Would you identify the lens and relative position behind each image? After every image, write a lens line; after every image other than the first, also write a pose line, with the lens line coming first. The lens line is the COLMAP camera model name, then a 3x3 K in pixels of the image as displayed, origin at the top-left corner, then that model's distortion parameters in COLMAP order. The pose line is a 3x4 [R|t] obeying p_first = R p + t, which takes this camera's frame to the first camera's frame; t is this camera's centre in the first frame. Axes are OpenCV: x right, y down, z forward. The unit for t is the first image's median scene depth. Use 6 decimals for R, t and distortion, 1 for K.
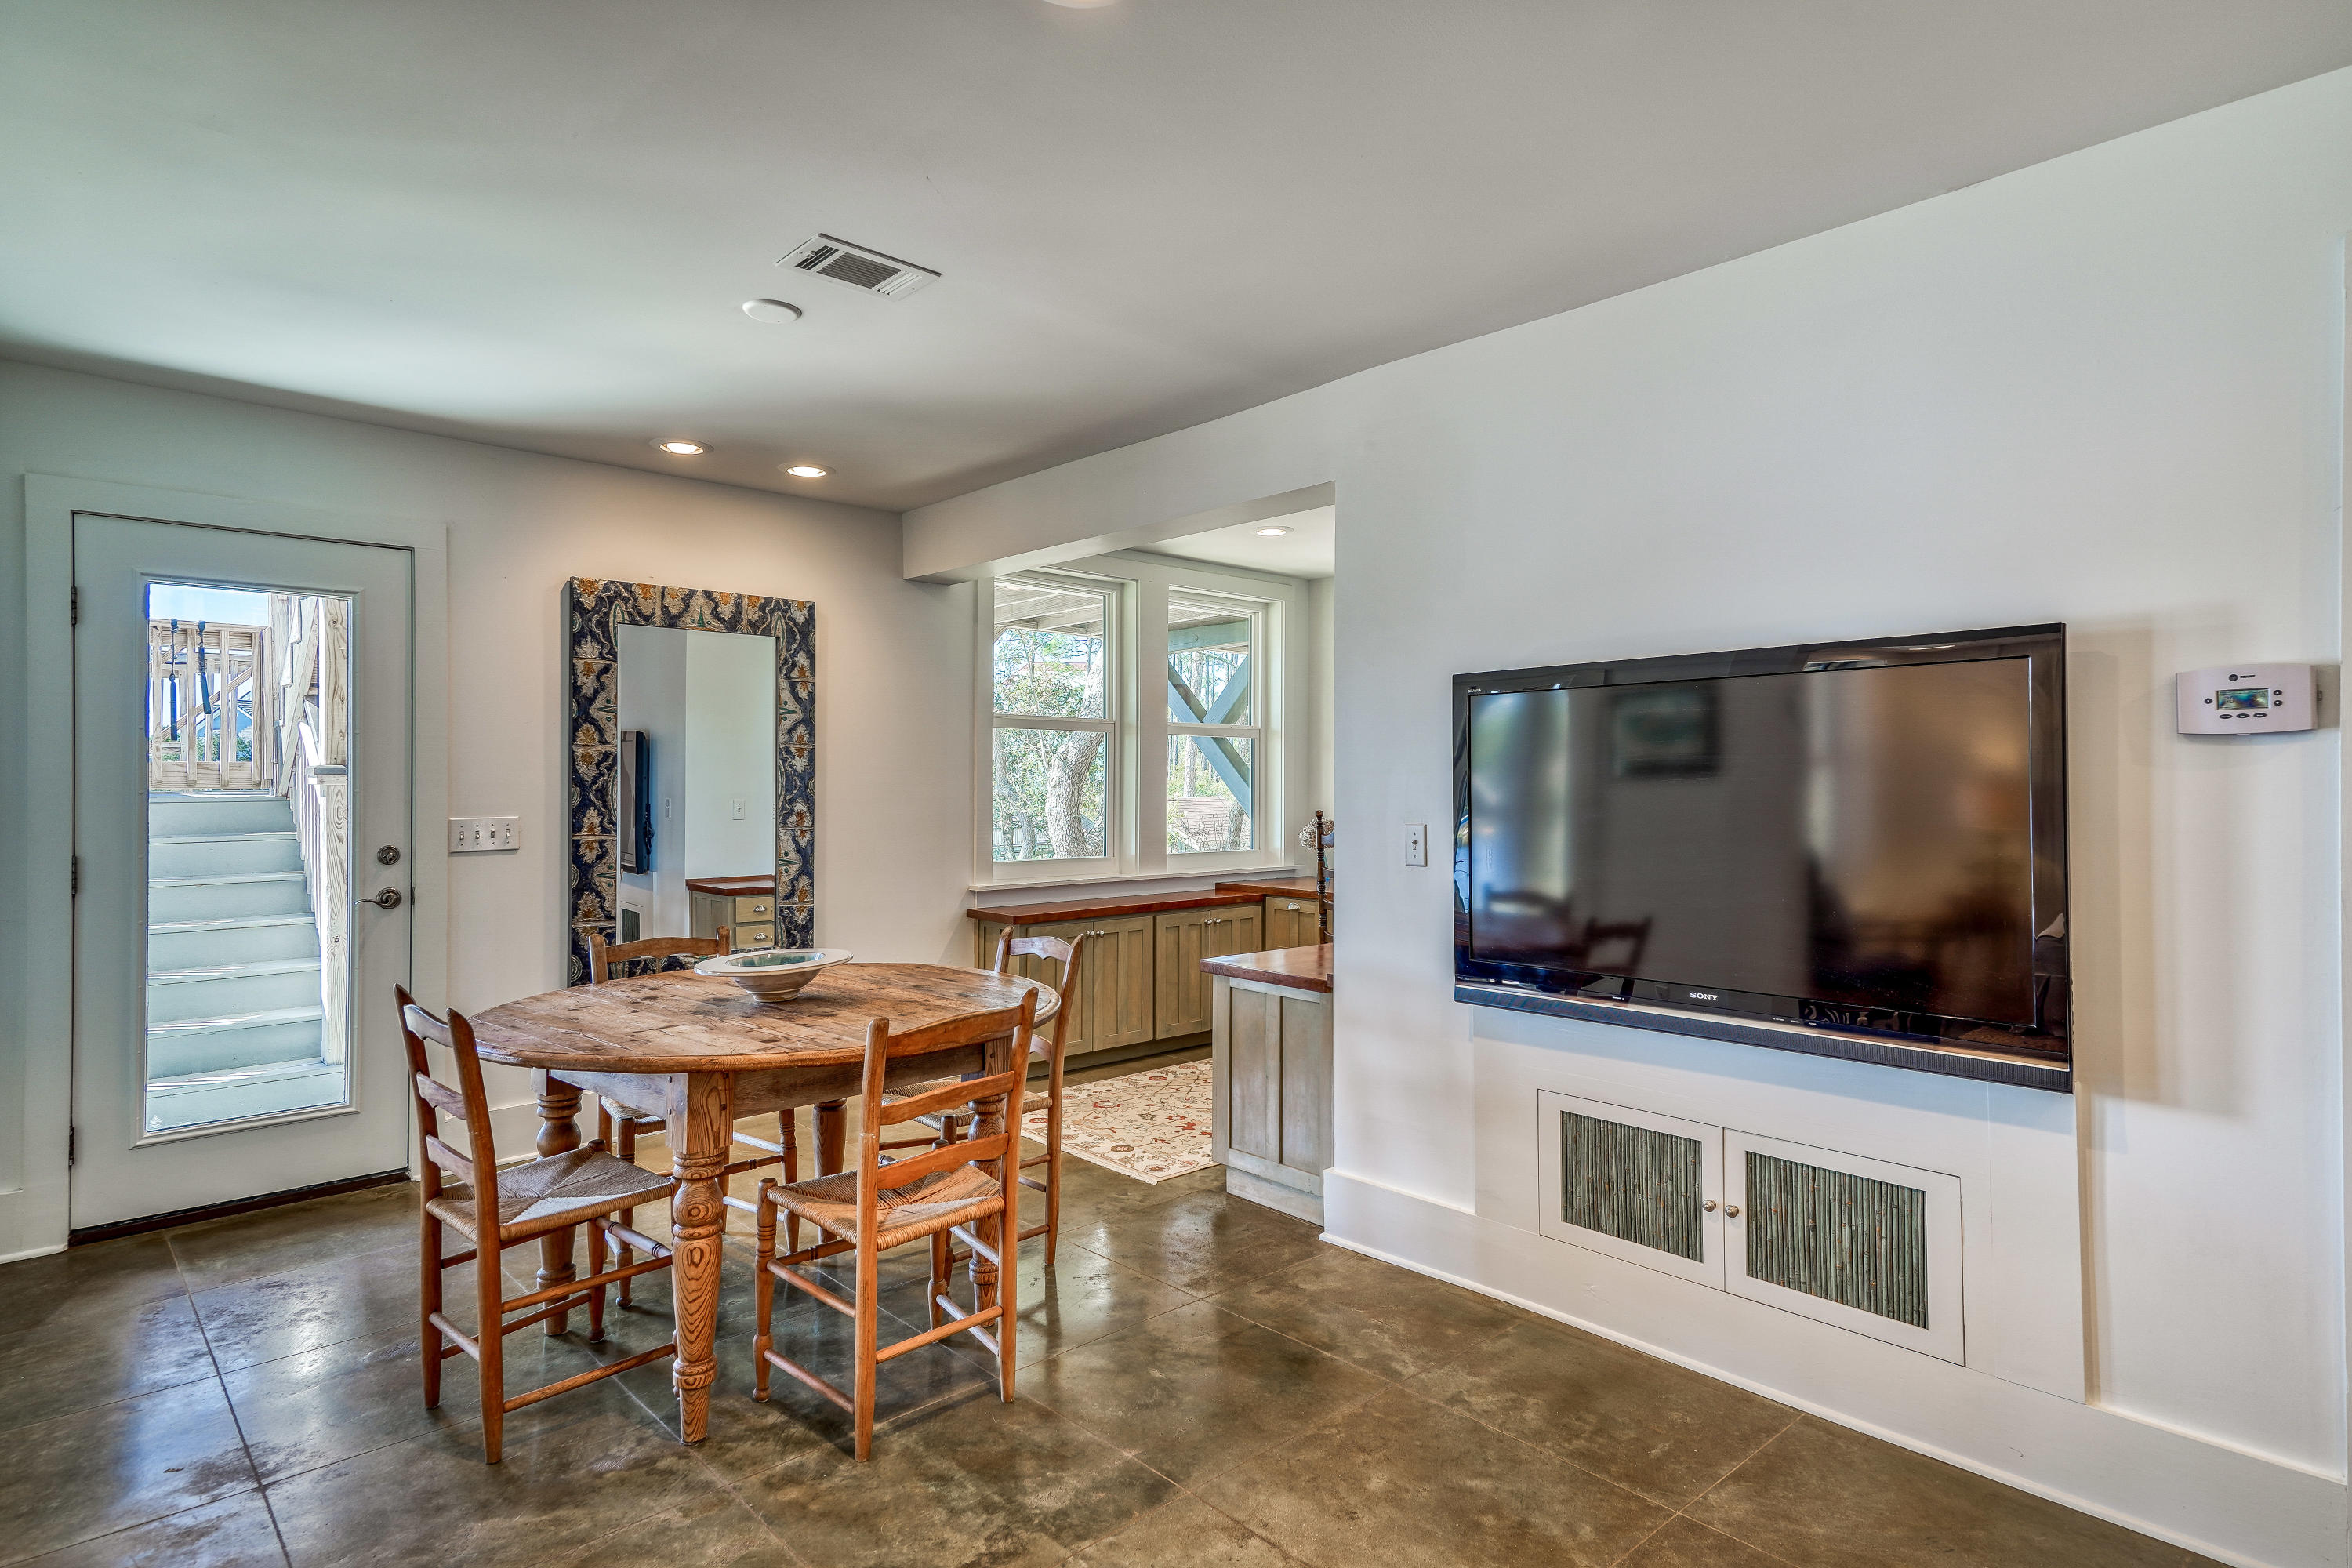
lens RADIAL K [[1253.2, 0, 1173.4], [0, 1253.2, 771.1], [0, 0, 1]] dist [0.029406, -0.000359]
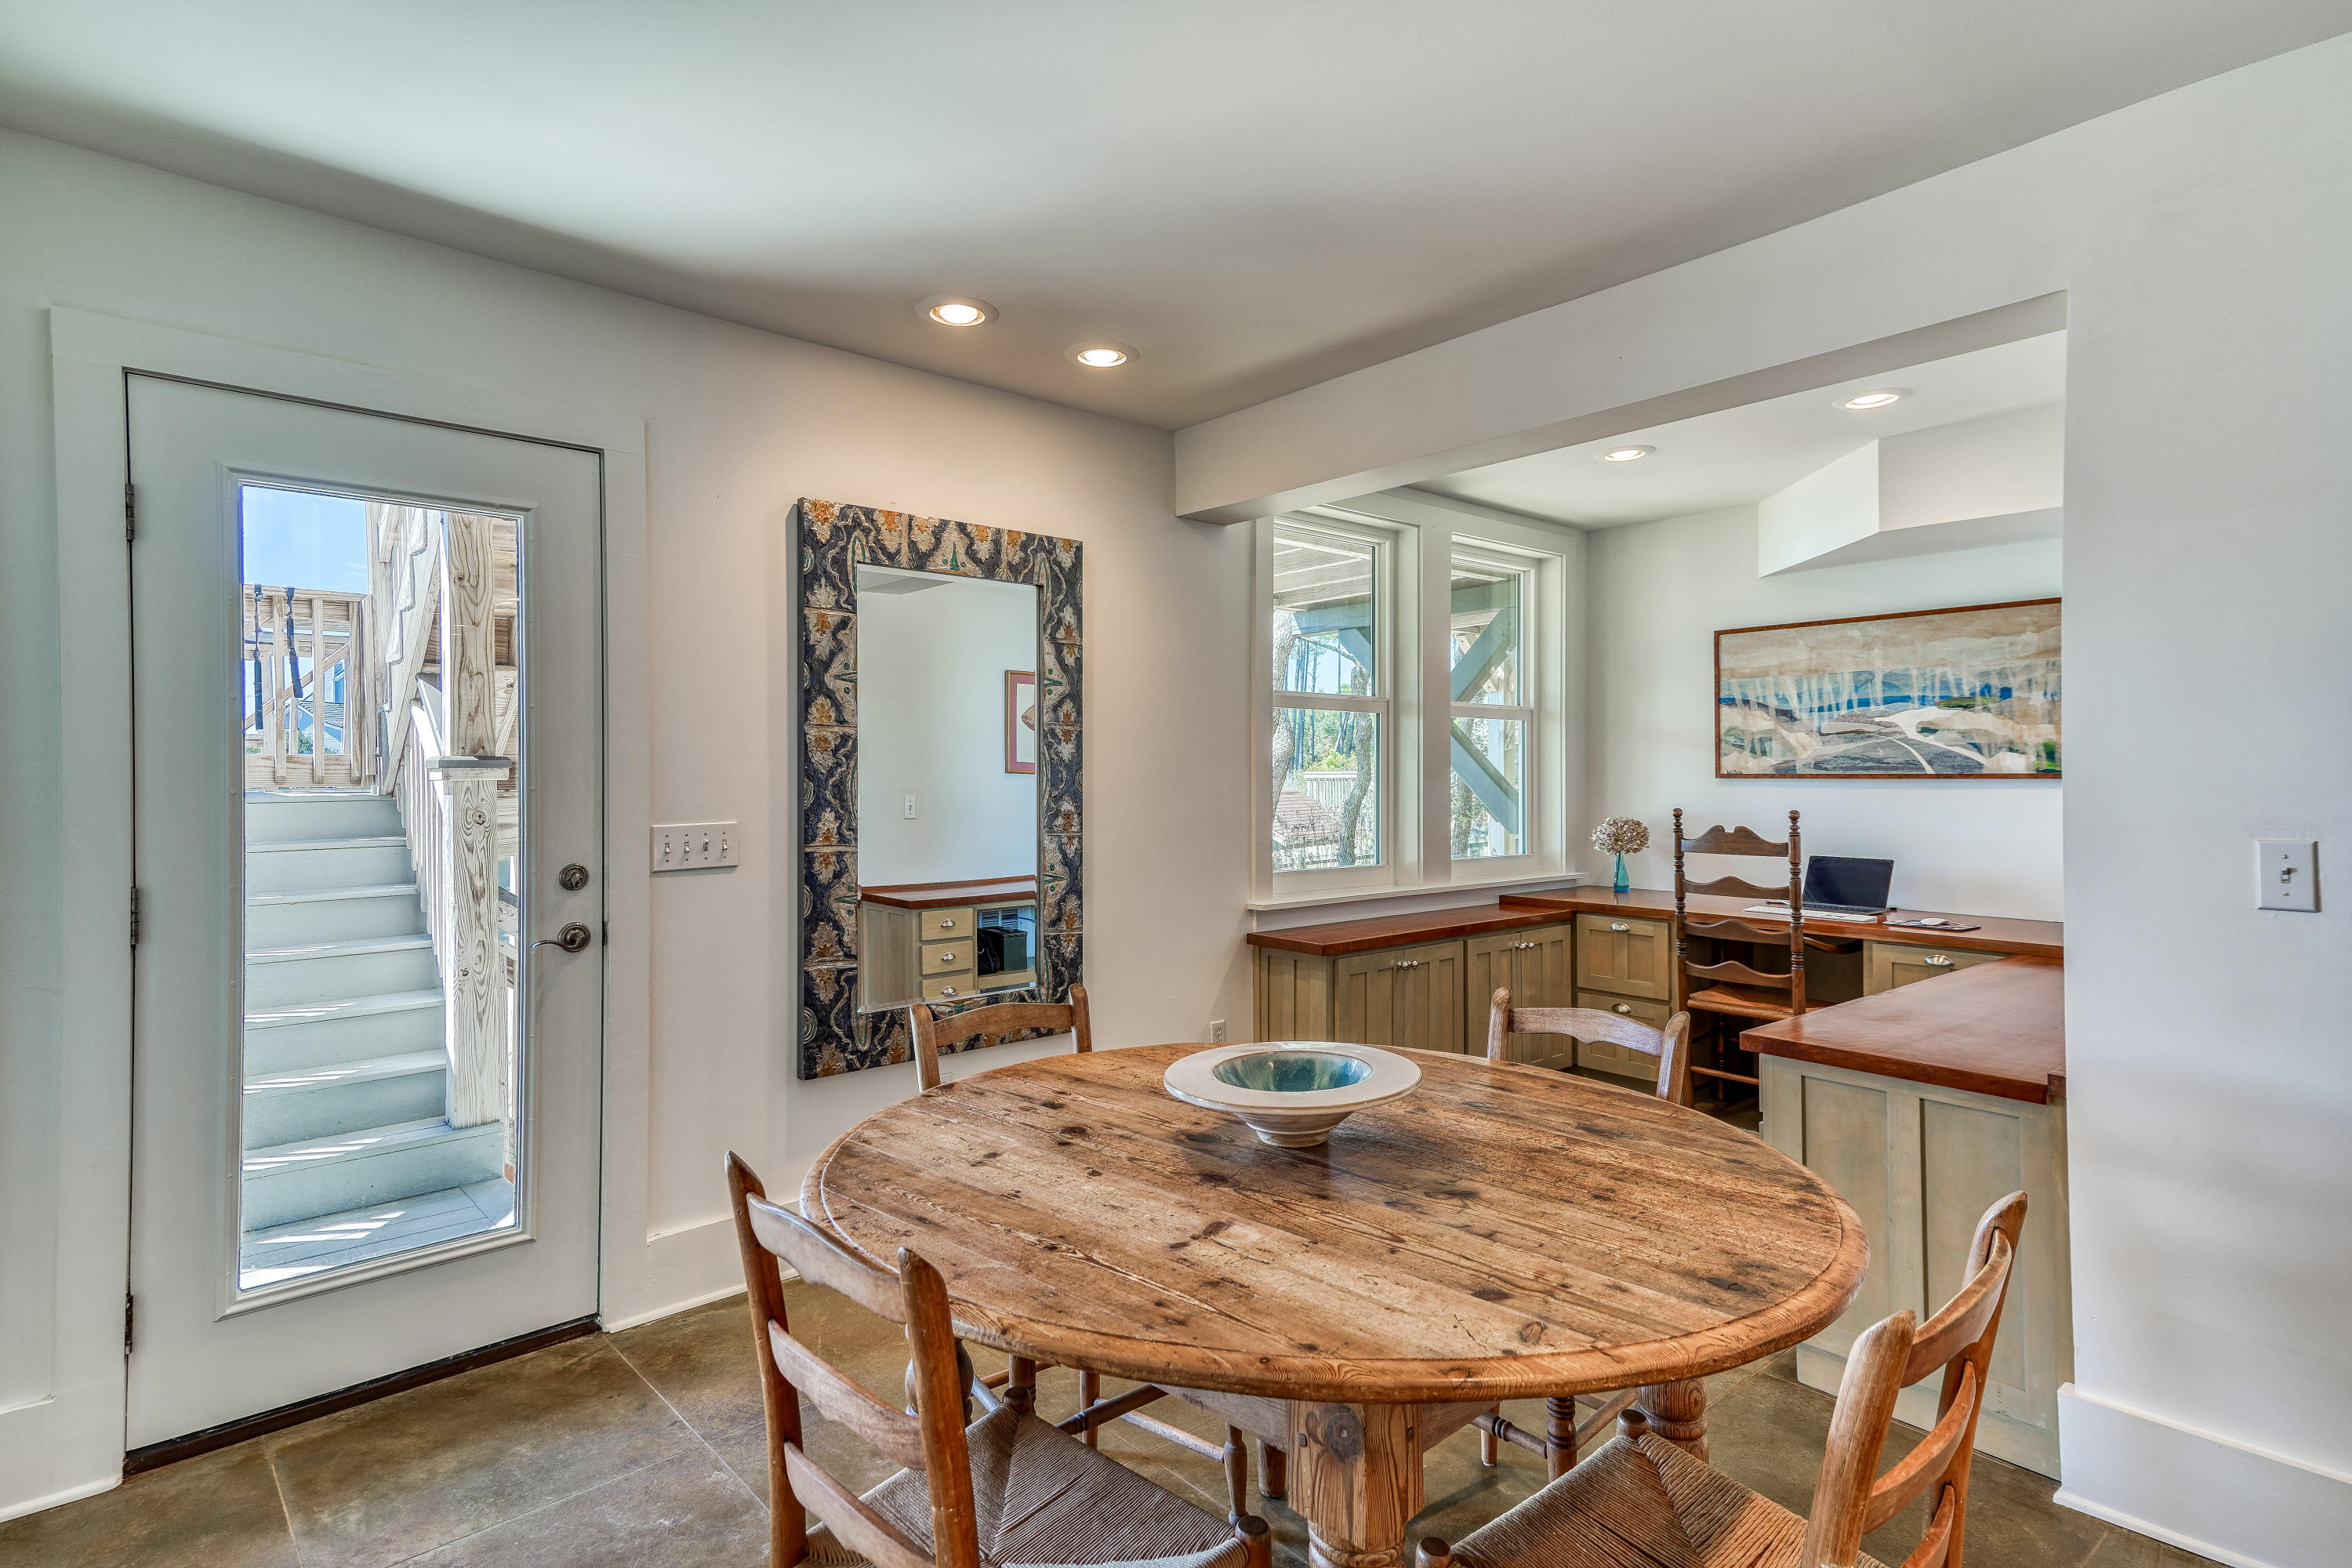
lens RADIAL K [[1205.7, 0, 1163.9], [0, 1205.7, 770.9], [0, 0, 1]] dist [0.053526, 0.000016]
pose [[0.999672, -0.004429, -0.025210, -0.225693], [0.004532, 0.999982, 0.004005, 0.004153], [0.025192, -0.004118, 0.999674, 0.267475]]
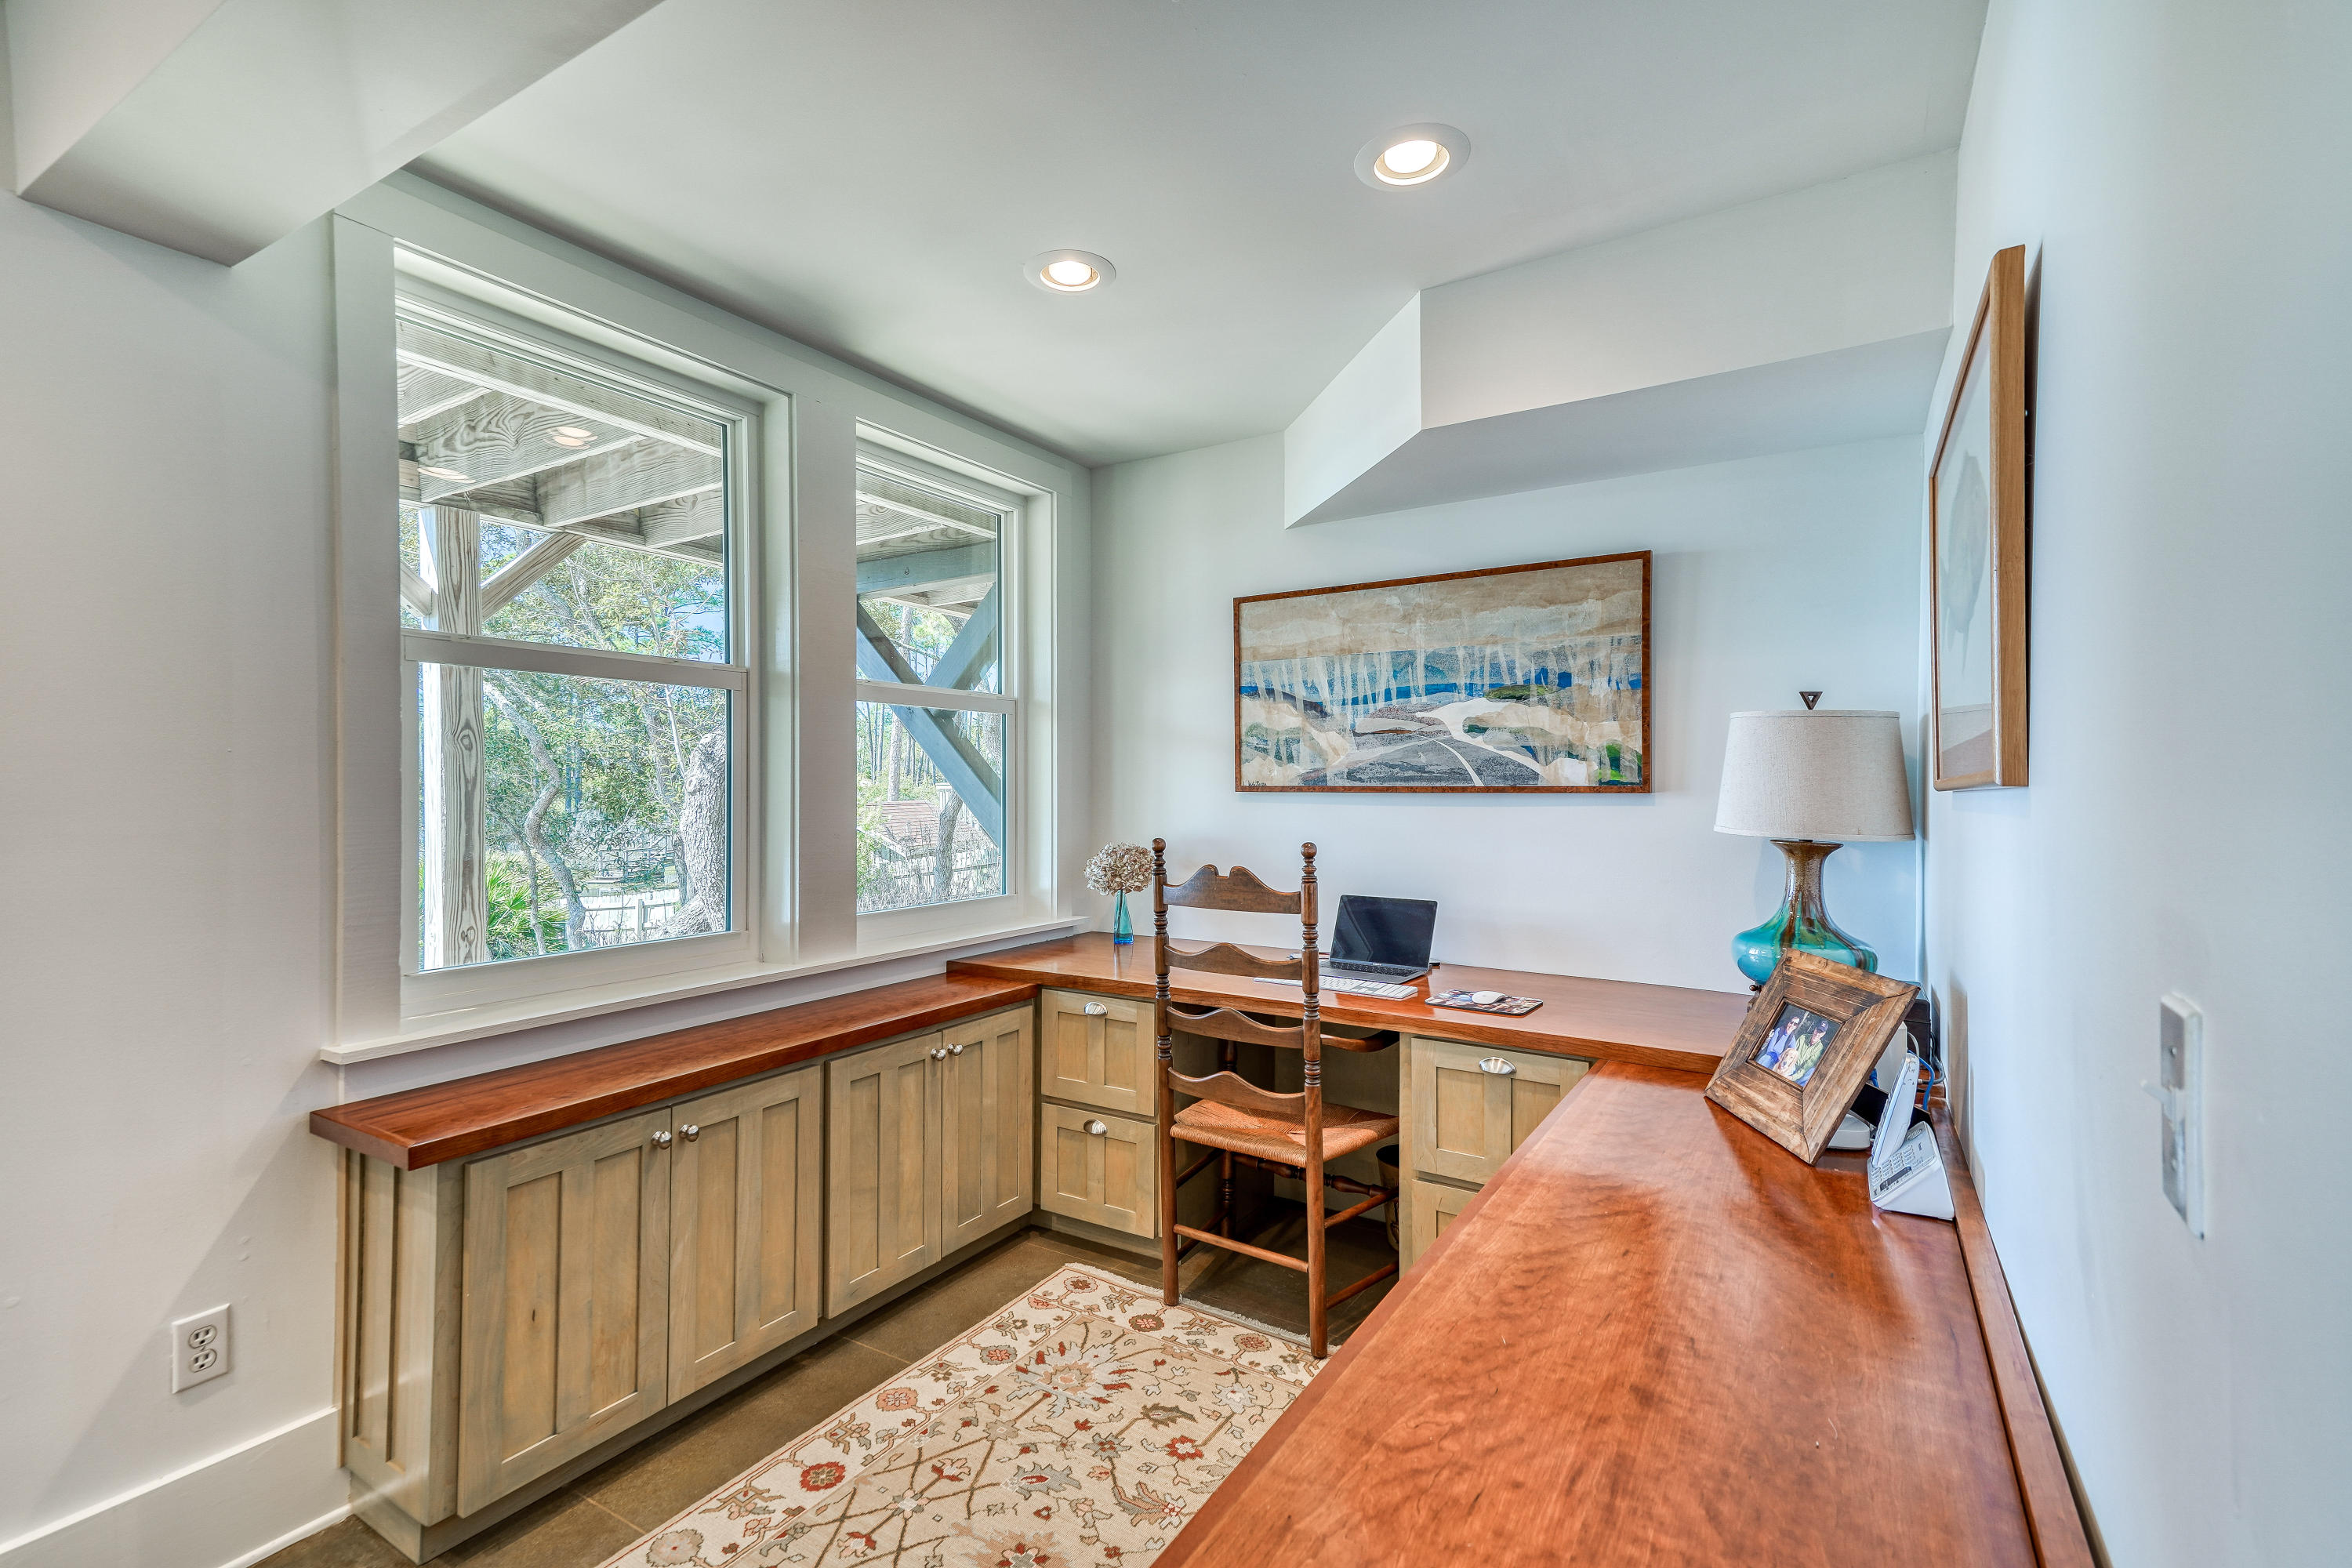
lens RADIAL K [[1053.2, 0, 1178.3], [0, 1053.2, 788.8], [0, 0, 1]] dist [0.044301, -0.000141]
pose [[0.961653, -0.005587, 0.274211, 0.004905], [0.002124, 0.999914, 0.012926, 0.005947], [-0.274260, -0.011848, 0.961583, 0.688836]]
